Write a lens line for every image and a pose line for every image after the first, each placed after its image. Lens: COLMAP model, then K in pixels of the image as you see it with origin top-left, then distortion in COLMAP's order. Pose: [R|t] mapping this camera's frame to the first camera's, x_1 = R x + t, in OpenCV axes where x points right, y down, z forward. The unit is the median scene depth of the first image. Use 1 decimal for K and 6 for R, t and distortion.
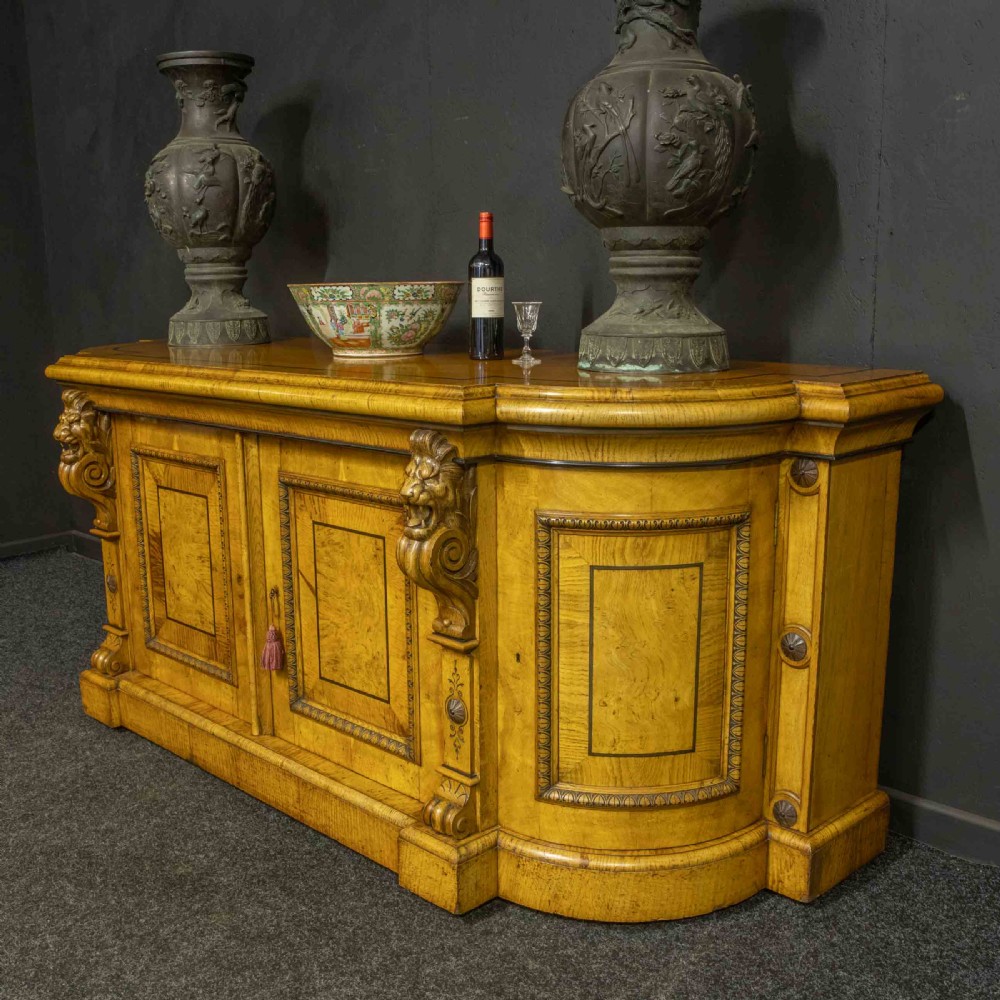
lens RADIAL K [[1193.1, 0, 438.1], [0, 1193.1, 539.3], [0, 0, 1]] dist [-0.091309, 0.060970]
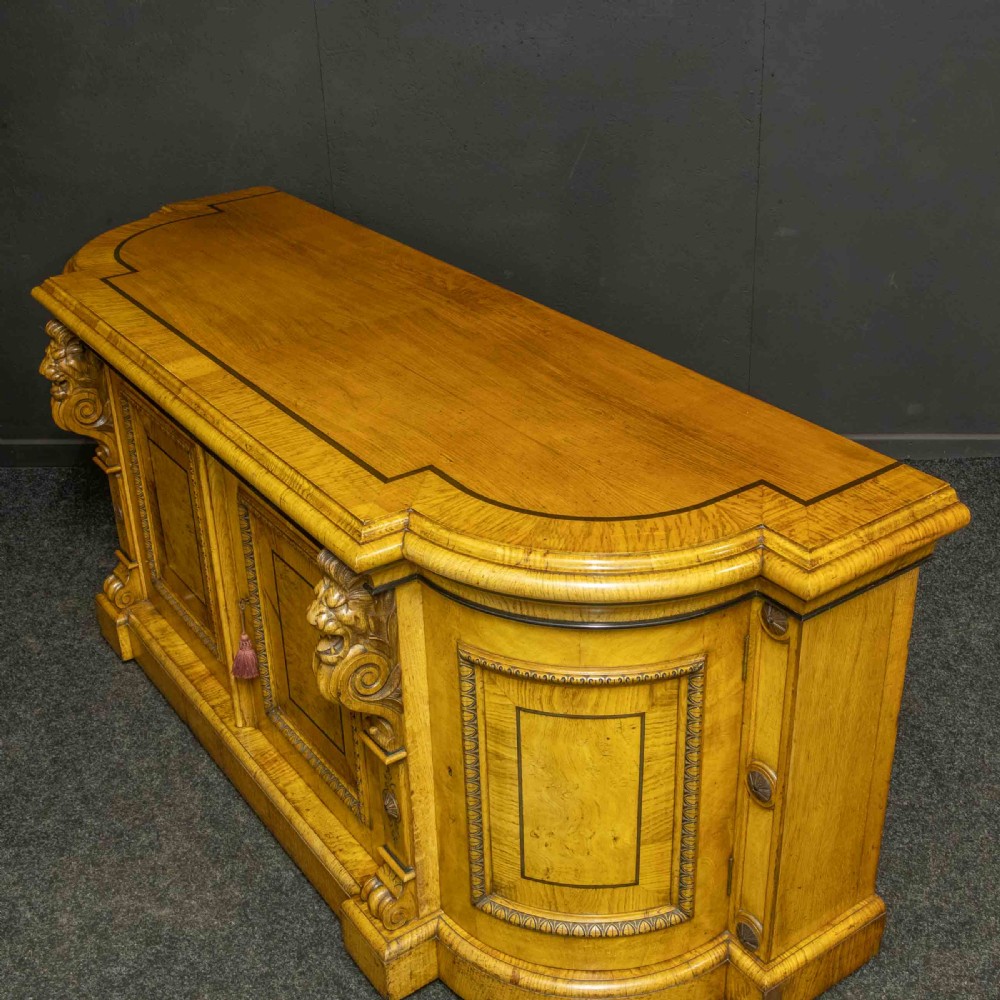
lens RADIAL K [[1305.2, 0, 502.9], [0, 1305.2, 449.9], [0, 0, 1]] dist [-0.063425, 0.060945]
pose [[0.990558, 0.053449, -0.126245, 0.216467], [-0.023415, 0.973298, 0.228346, -0.363068], [0.135079, -0.223234, 0.965360, 0.095936]]
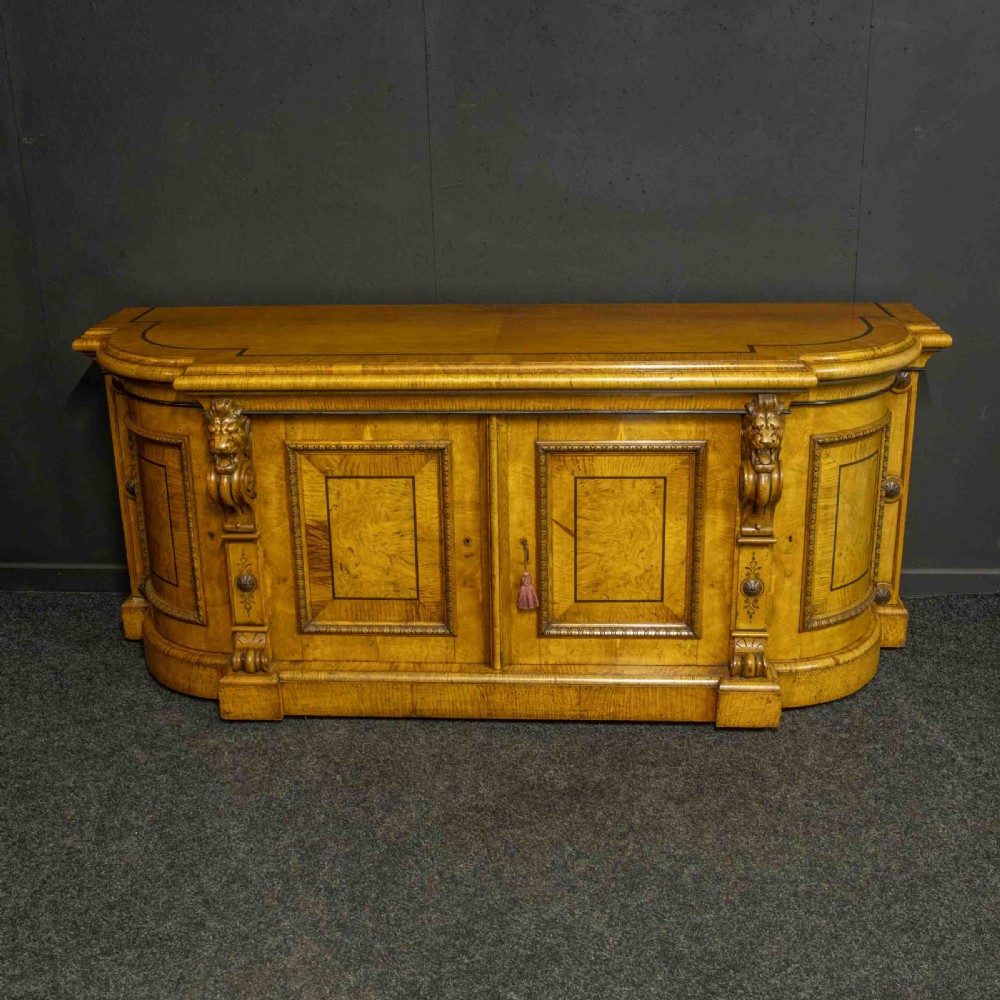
lens RADIAL K [[1284.5, 0, 488.9], [0, 1284.5, 496.4], [0, 0, 1]] dist [-0.078430, 0.021936]
pose [[0.732476, -0.219321, 0.644498, -1.157496], [0.159006, 0.975617, 0.151289, -0.236406], [-0.661964, -0.008336, 0.749489, 0.087134]]
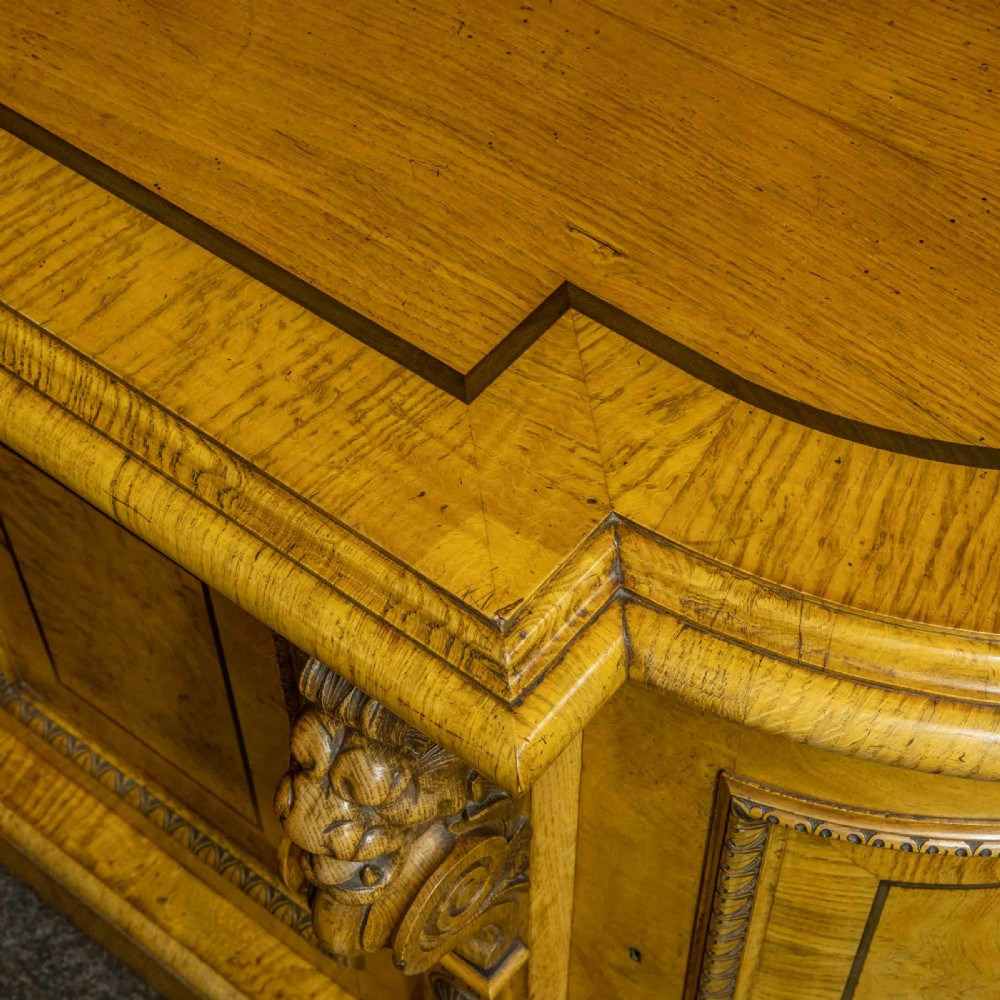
lens RADIAL K [[1866.2, 0, 500.9], [0, 1866.2, 499.4], [0, 0, 1]] dist [0.009454, 0.185841]
pose [[0.987583, -0.116879, 0.104972, -0.016740], [0.023601, 0.770991, 0.636408, -0.365602], [-0.155315, -0.626029, 0.764176, 0.646598]]
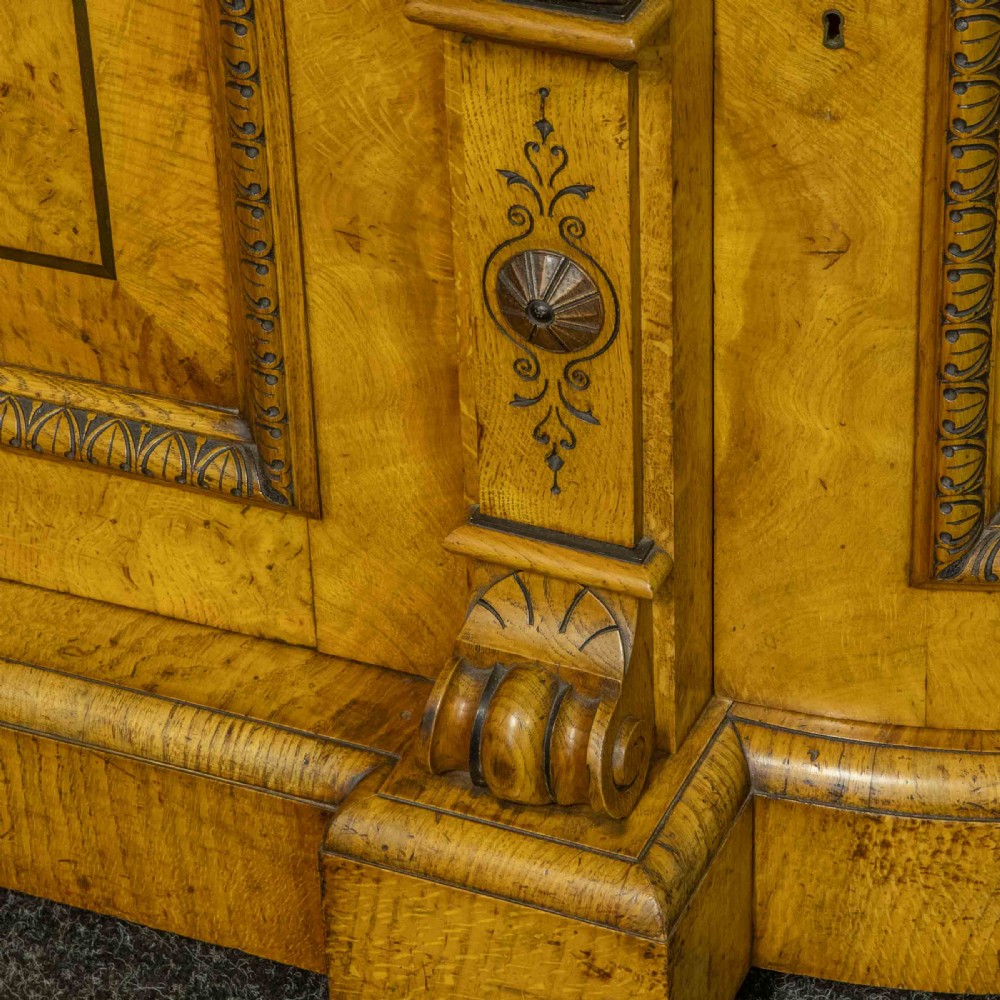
lens RADIAL K [[3517.4, 0, 500.7], [0, 3517.4, 352.5], [0, 0, 1]] dist [0.124326, 0.659074]
pose [[0.915365, -0.227492, 0.332196, -0.215762], [0.106272, 0.932331, 0.345638, -0.075577], [-0.388347, -0.281082, 0.877599, 0.427426]]
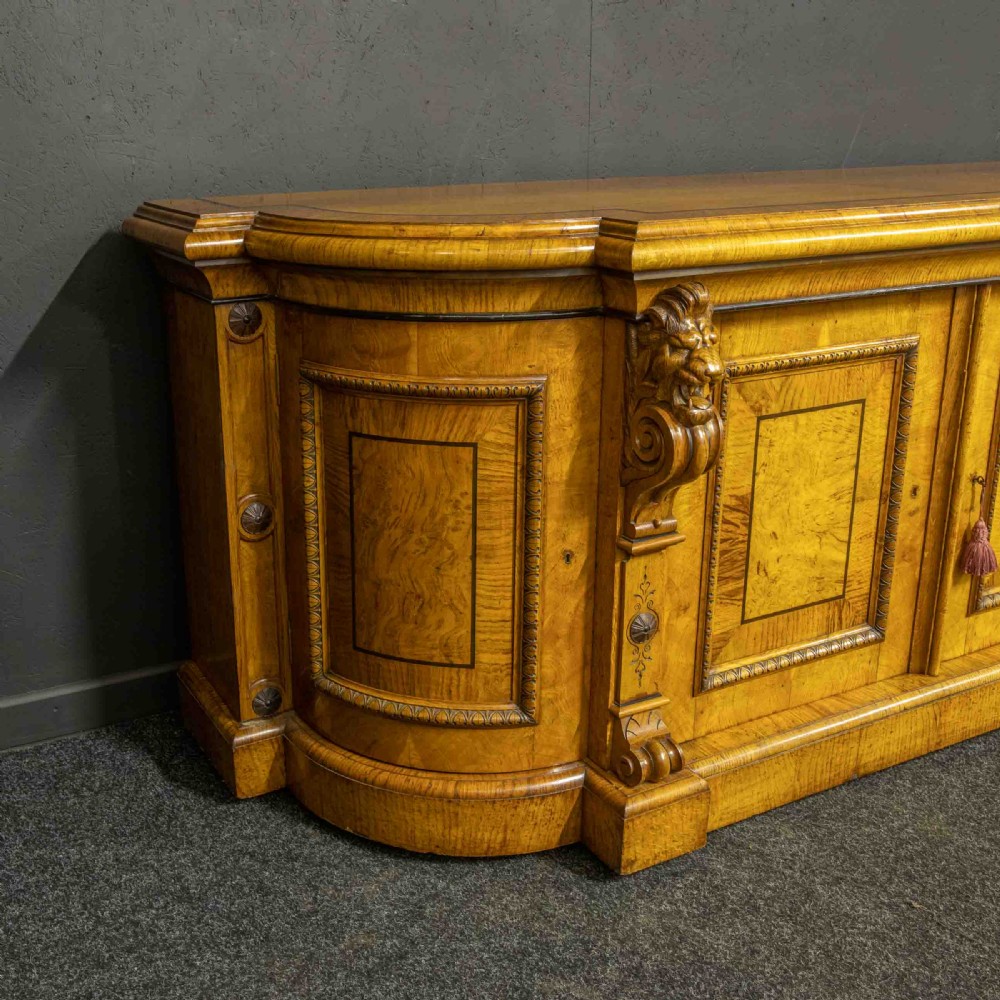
lens RADIAL K [[1230.9, 0, 403.4], [0, 1230.9, 495.7], [0, 0, 1]] dist [-0.067614, 0.067155]
pose [[0.268305, -0.280629, 0.921553, -1.190933], [0.224522, 0.948500, 0.223466, -0.256420], [-0.936804, 0.146952, 0.317495, 1.316168]]
